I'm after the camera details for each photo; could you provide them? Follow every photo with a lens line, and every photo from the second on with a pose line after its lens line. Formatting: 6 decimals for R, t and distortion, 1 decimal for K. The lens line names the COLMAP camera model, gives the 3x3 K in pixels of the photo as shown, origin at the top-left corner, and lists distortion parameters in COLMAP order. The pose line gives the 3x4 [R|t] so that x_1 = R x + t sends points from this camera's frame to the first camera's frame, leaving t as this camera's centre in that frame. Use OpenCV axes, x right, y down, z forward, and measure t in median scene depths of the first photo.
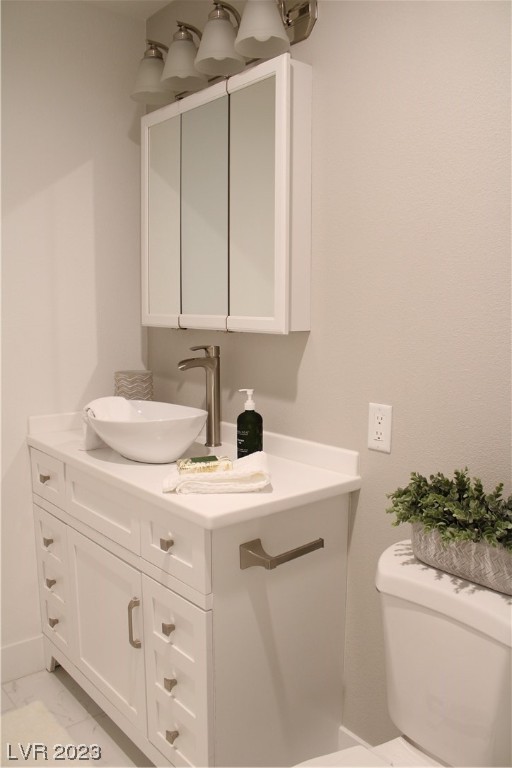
lens RADIAL K [[620.9, 0, 256.0], [0, 620.9, 384.0], [0, 0, 1]] dist [-0.144503, 0.001210]
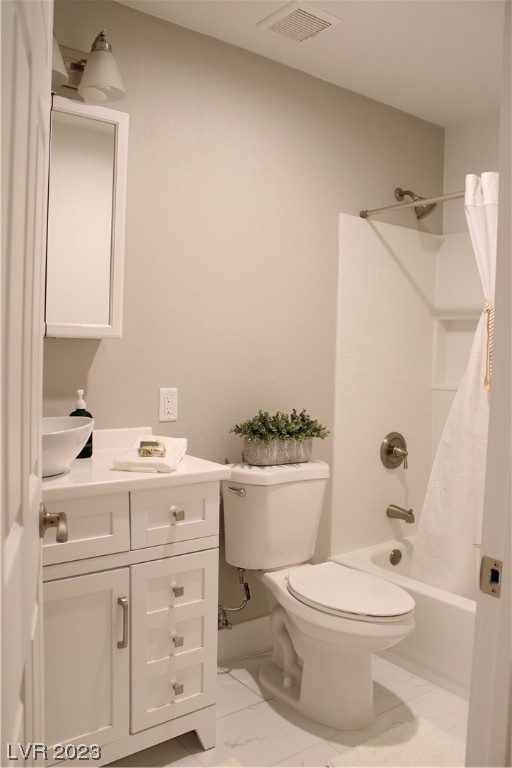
lens RADIAL K [[620.9, 0, 256.0], [0, 620.9, 384.0], [0, 0, 1]] dist [-0.144503, 0.001210]
pose [[0.053908, -0.064715, 0.996447, -1.216873], [0.090248, 0.994129, 0.059682, -0.044574], [-0.994459, 0.086710, 0.059432, 0.712826]]
